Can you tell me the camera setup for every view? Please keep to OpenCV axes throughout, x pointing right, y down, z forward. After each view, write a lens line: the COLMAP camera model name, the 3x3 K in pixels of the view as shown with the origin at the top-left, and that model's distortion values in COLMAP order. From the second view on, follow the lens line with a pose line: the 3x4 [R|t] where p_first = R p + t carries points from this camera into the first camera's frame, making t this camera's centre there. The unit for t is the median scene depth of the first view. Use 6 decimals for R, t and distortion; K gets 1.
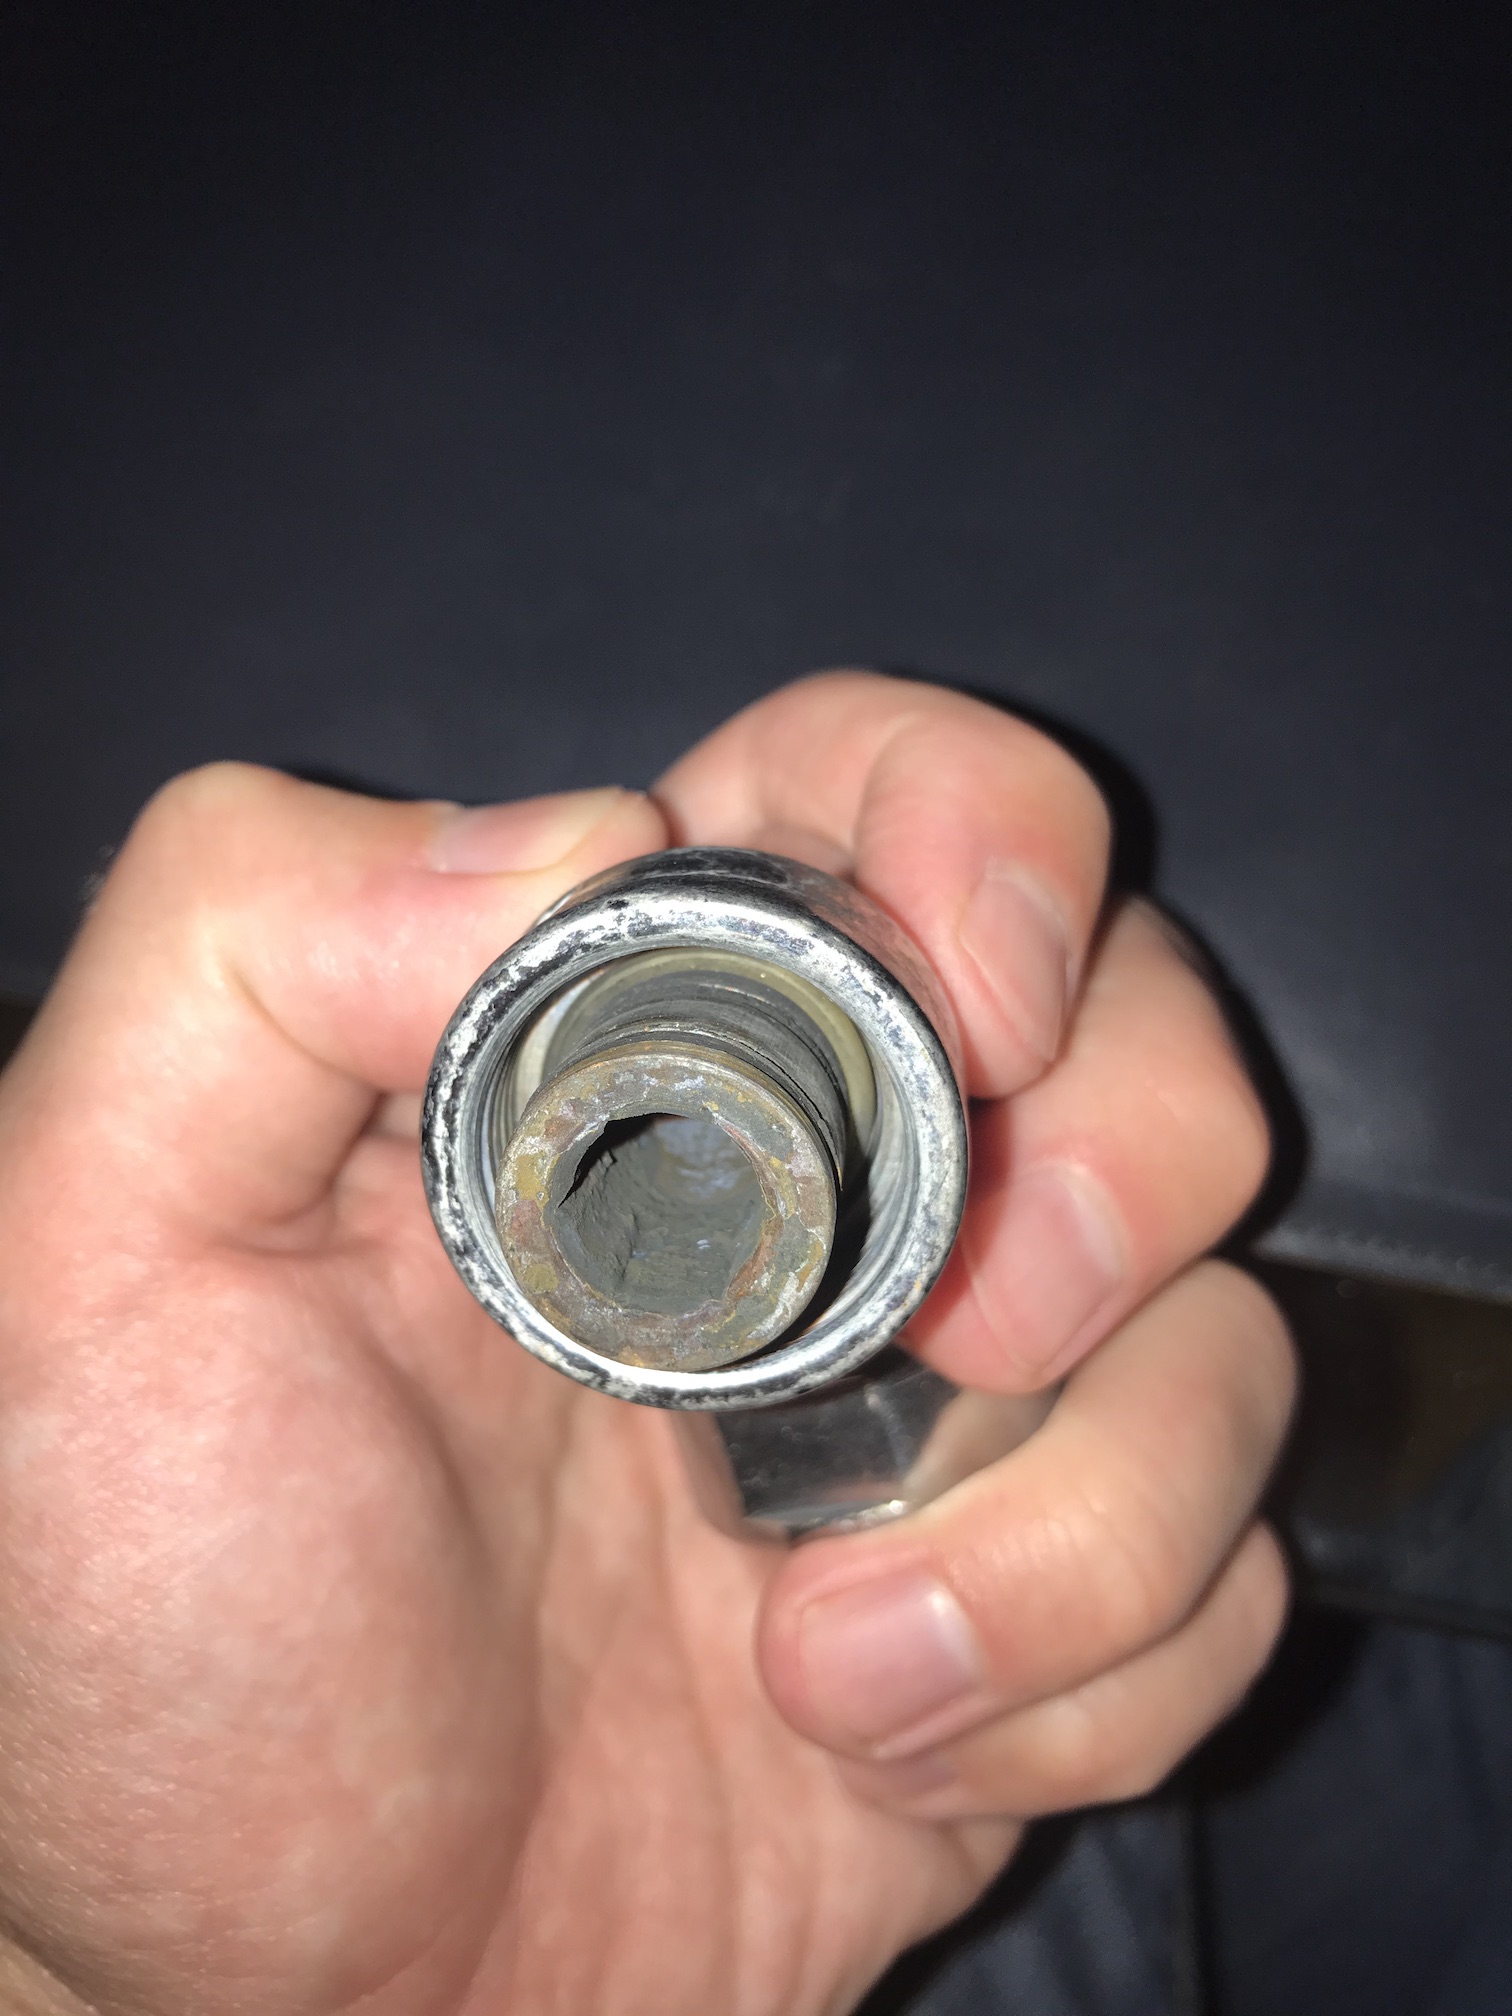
lens RADIAL K [[1623.3, 0, 756.0], [0, 1623.3, 1008.0], [0, 0, 1]] dist [0.248118, -0.000514]
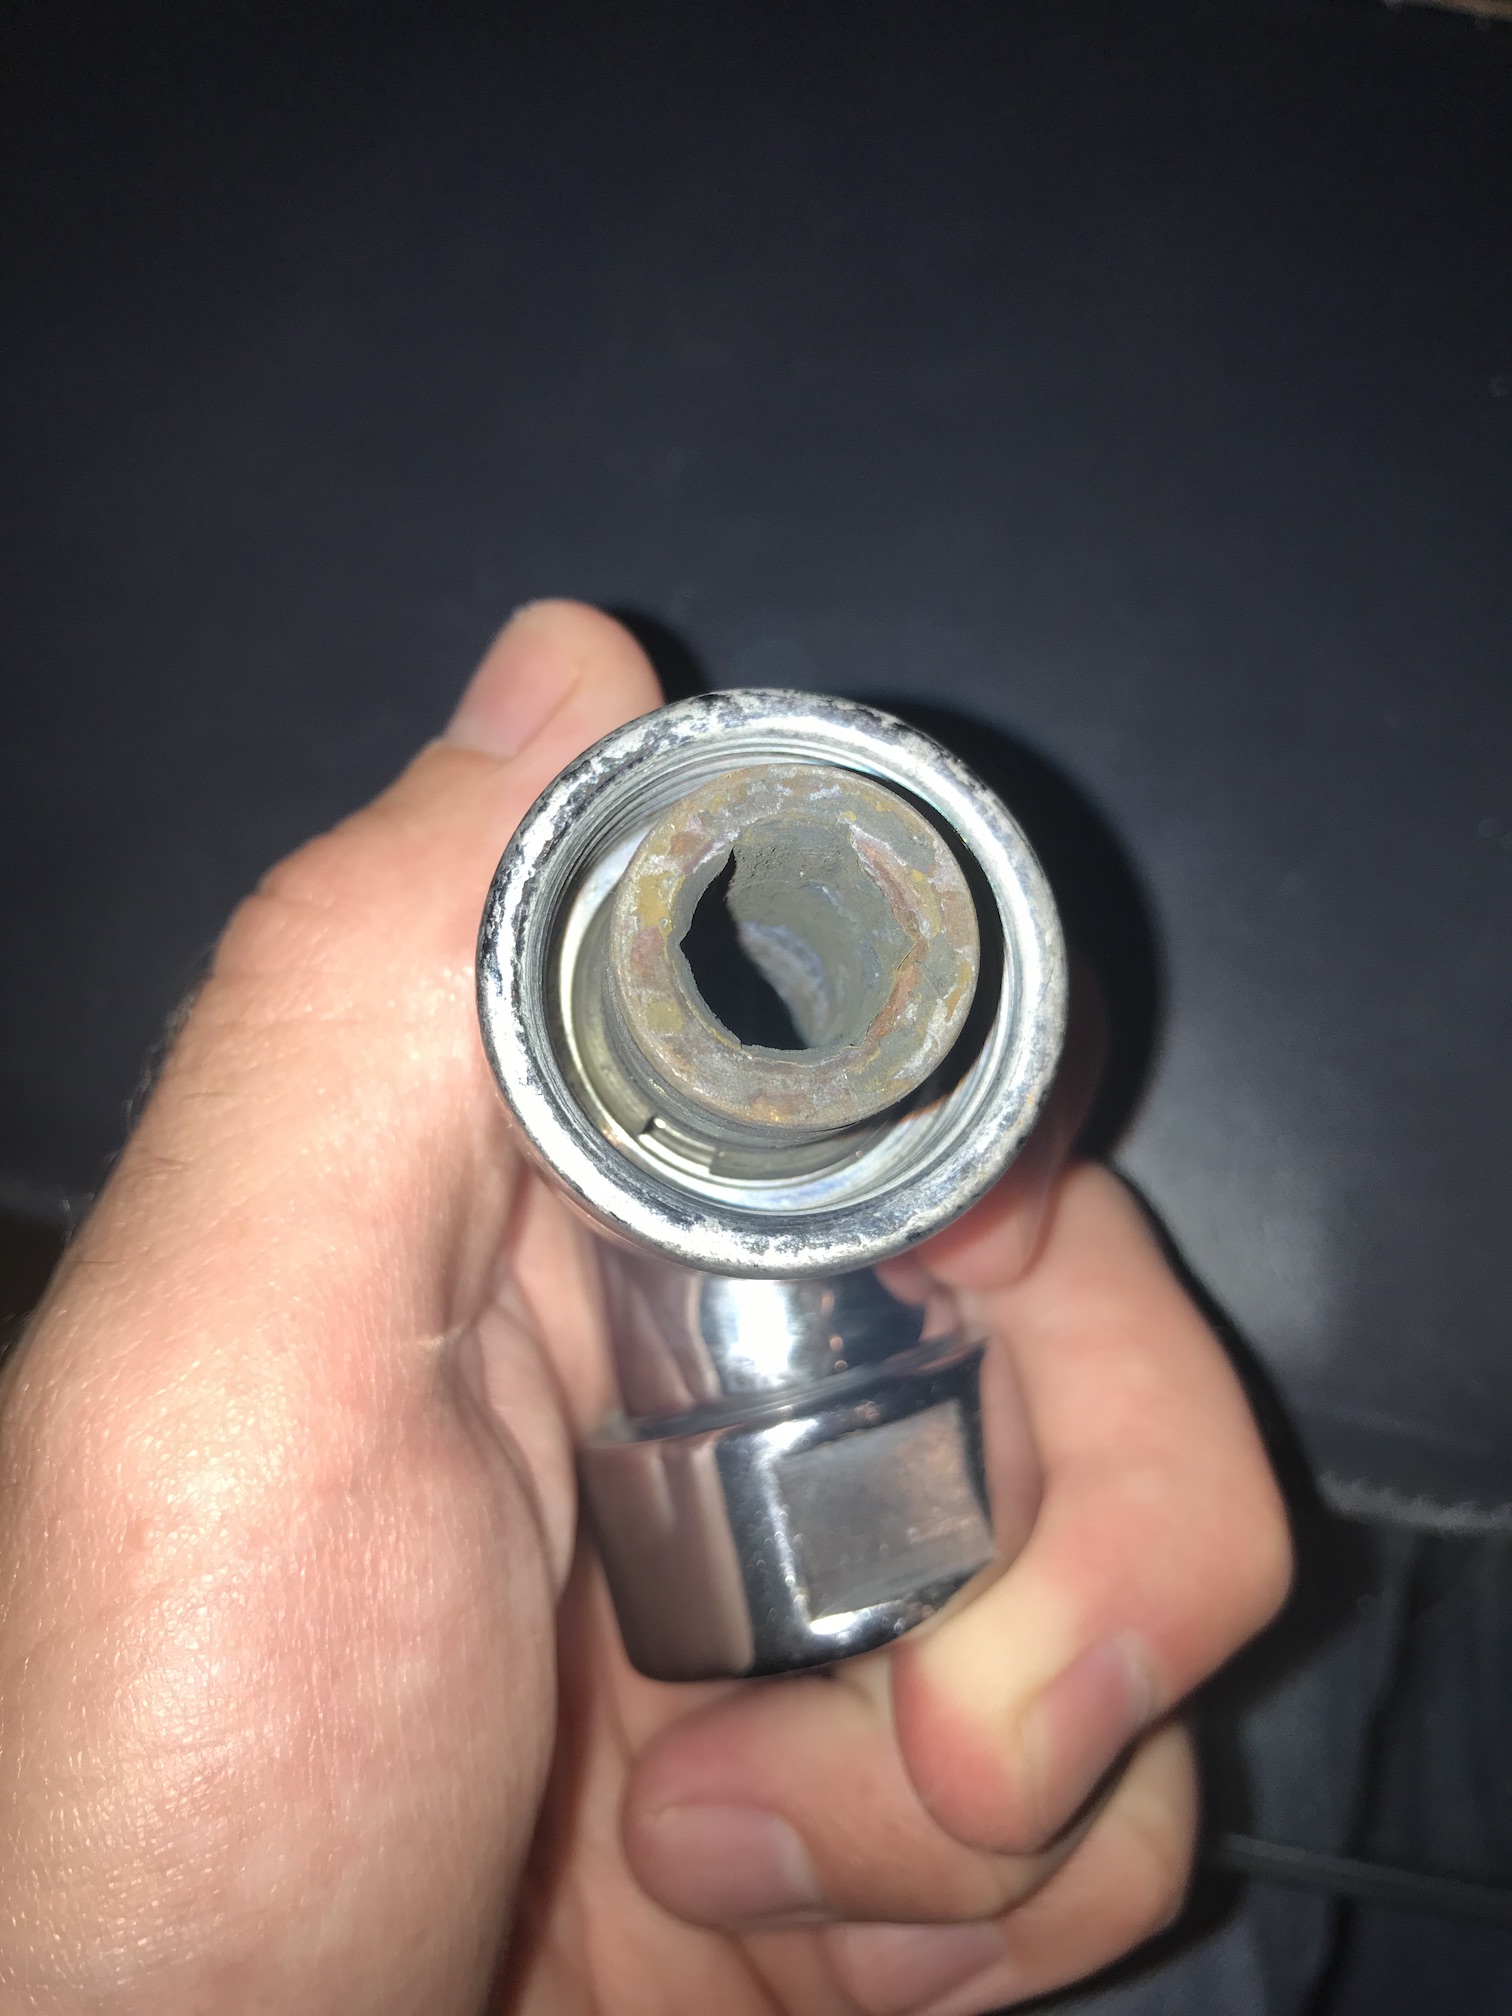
lens RADIAL K [[1623.3, 0, 756.0], [0, 1623.3, 1008.0], [0, 0, 1]] dist [0.248118, -0.000514]
pose [[0.976088, 0.014229, 0.216911, -0.266213], [0.075766, 0.913011, -0.400837, 0.503584], [-0.203745, 0.407687, 0.890101, 0.196748]]
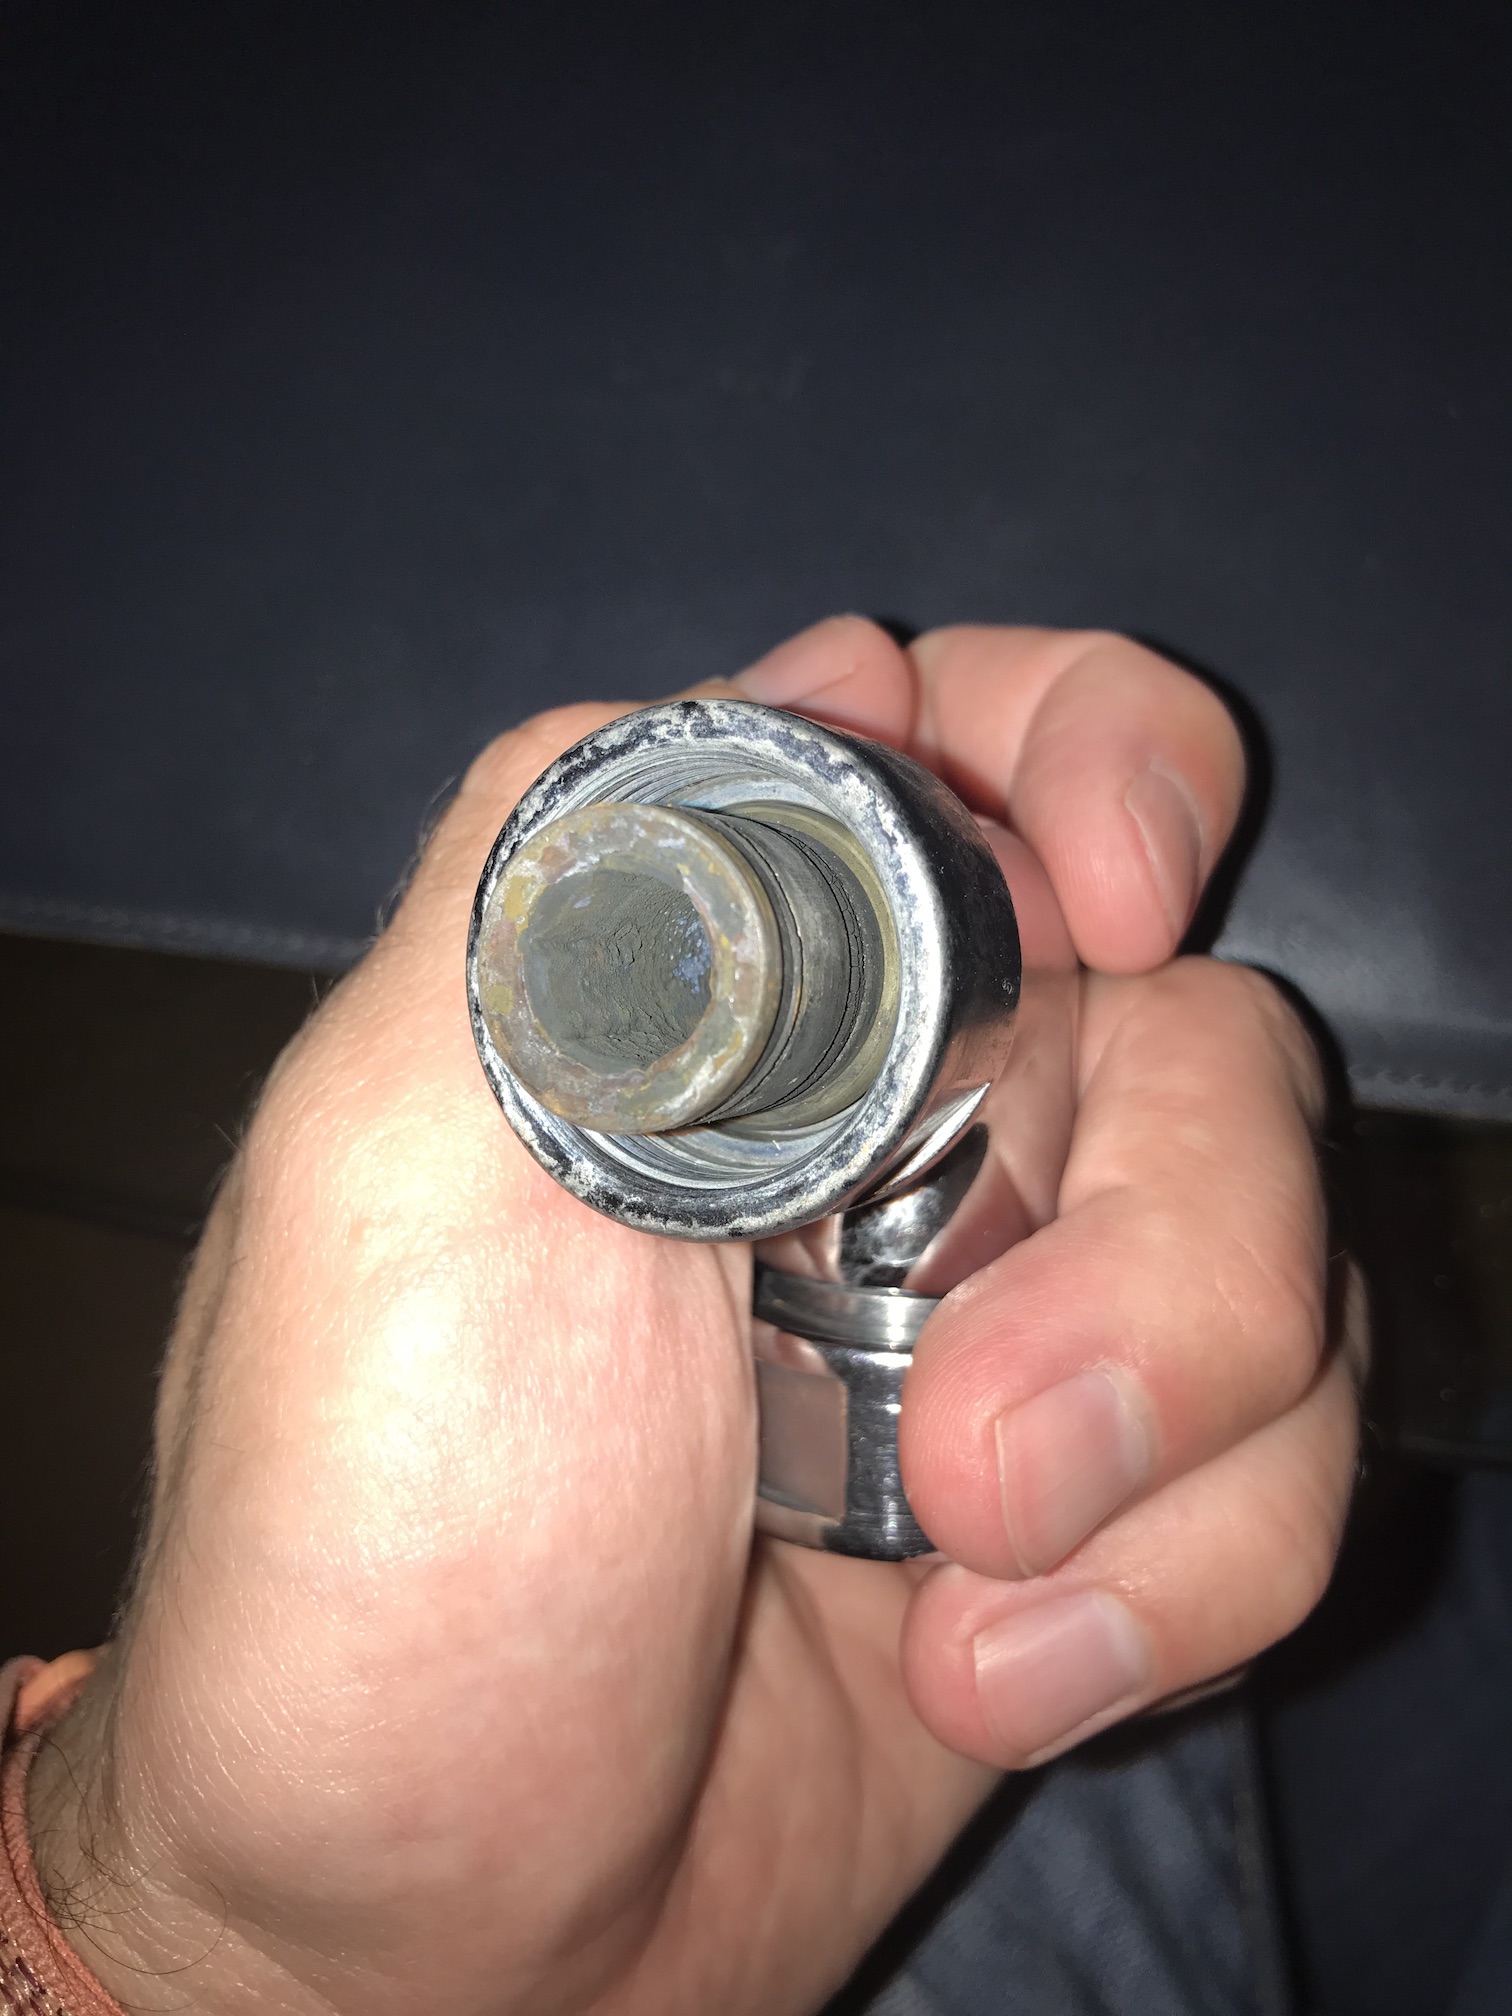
lens RADIAL K [[1623.3, 0, 756.0], [0, 1623.3, 1008.0], [0, 0, 1]] dist [0.248118, -0.000514]
pose [[0.907330, 0.287211, -0.307022, 0.329957], [-0.333625, 0.936253, -0.110111, 0.223914], [0.255825, 0.202337, 0.945311, 0.056380]]
